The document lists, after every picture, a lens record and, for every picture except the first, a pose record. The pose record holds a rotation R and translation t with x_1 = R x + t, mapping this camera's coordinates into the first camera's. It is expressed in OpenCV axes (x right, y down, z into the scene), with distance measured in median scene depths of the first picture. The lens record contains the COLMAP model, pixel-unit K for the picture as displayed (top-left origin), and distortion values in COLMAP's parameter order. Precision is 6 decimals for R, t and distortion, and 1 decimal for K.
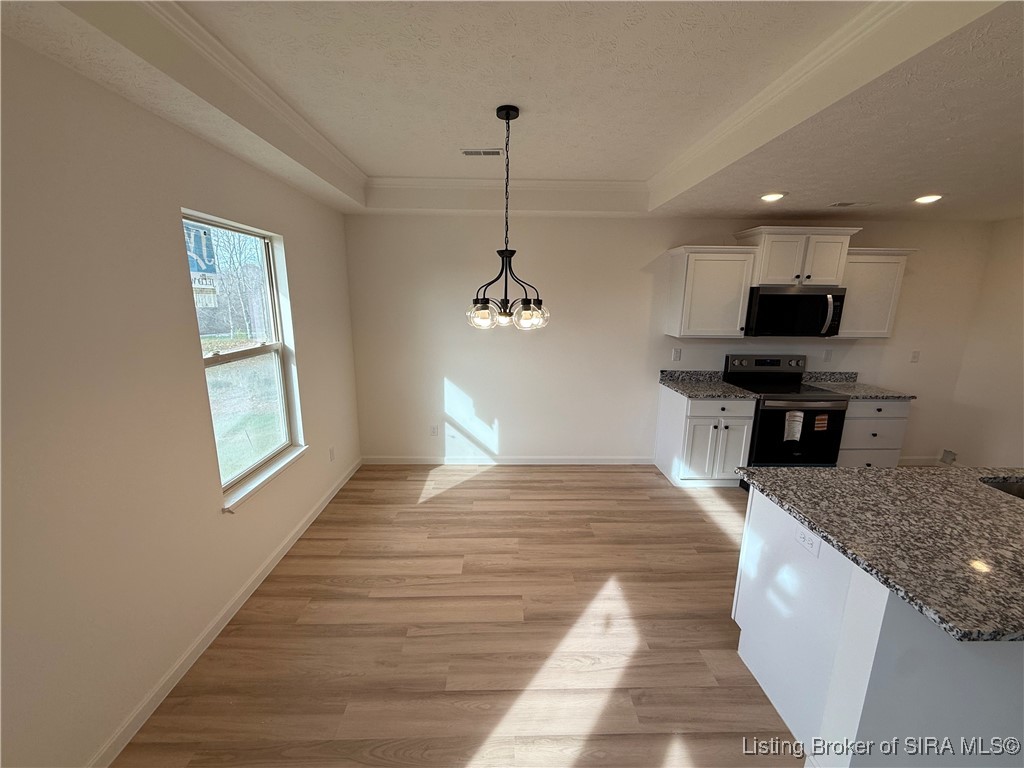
lens RADIAL K [[408.5, 0, 513.2], [0, 408.5, 386.1], [0, 0, 1]] dist [0.001290, 0.000651]
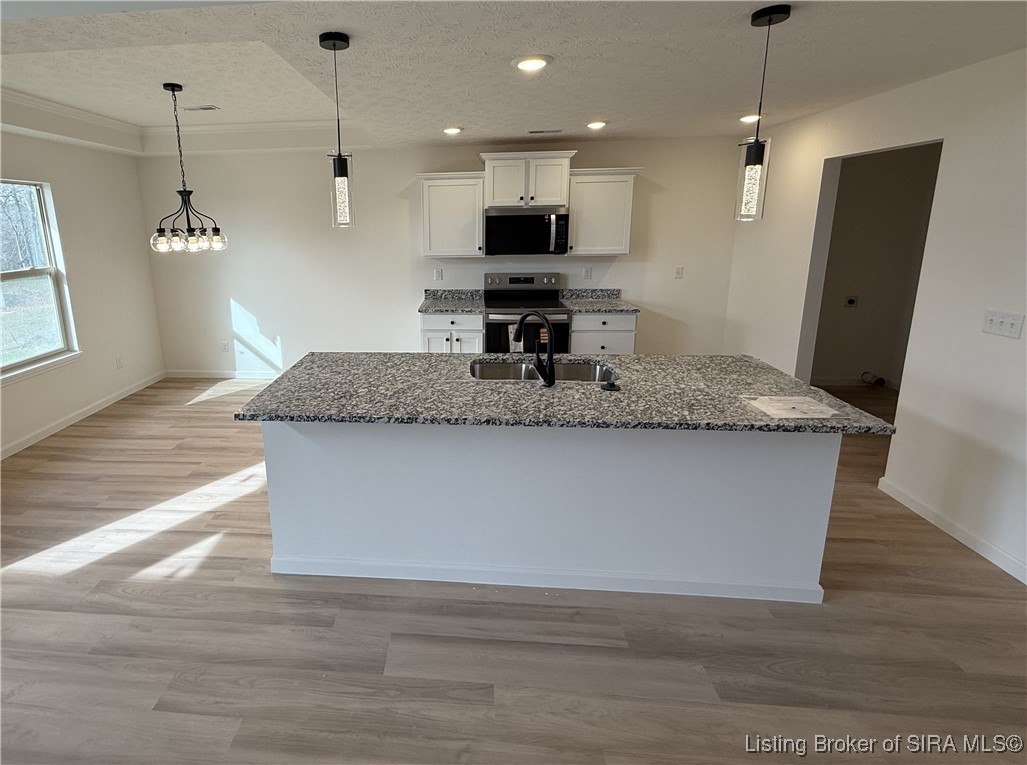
lens RADIAL K [[480.0, 0, 435.8], [0, 480.0, 321.3], [0, 0, 1]] dist [0.003312, -0.000789]
pose [[0.993339, -0.005370, -0.115103, 0.625621], [0.004565, 0.999963, -0.007254, 0.061839], [0.115138, 0.006681, 0.993327, -0.270429]]
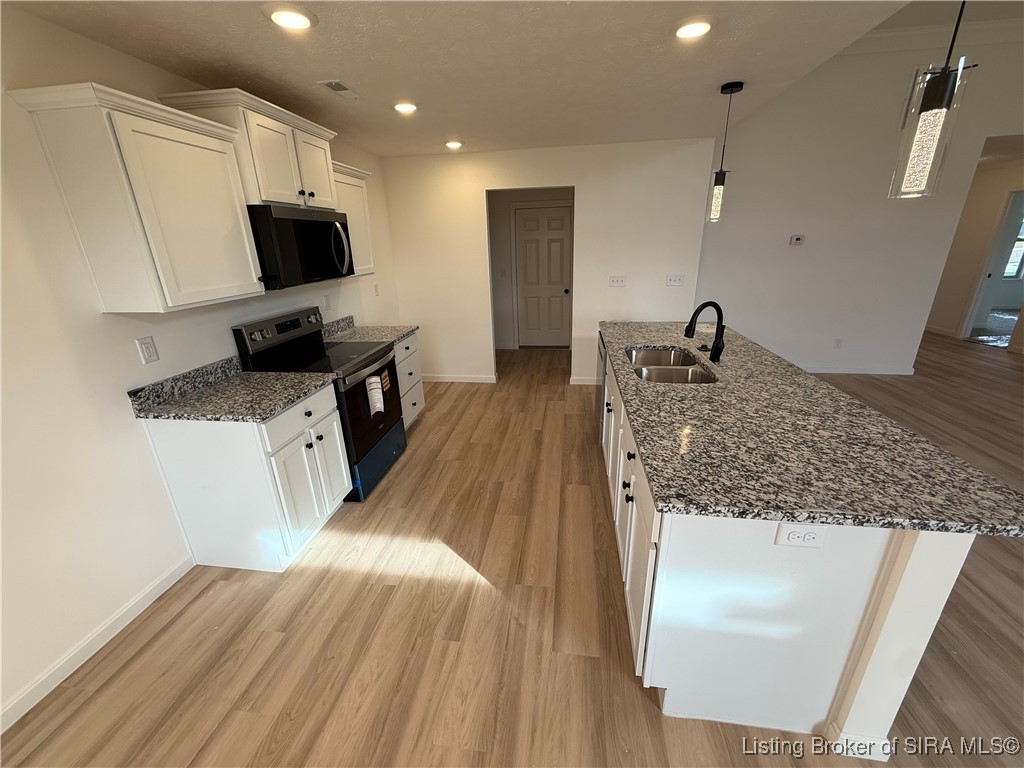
lens RADIAL K [[408.5, 0, 506.4], [0, 408.5, 383.7], [0, 0, 1]] dist [0.001290, 0.000651]
pose [[0.172186, -0.342403, 0.923641, 0.020593], [0.236942, 0.924513, 0.298555, -0.098186], [-0.956144, 0.167442, 0.240317, 0.575139]]
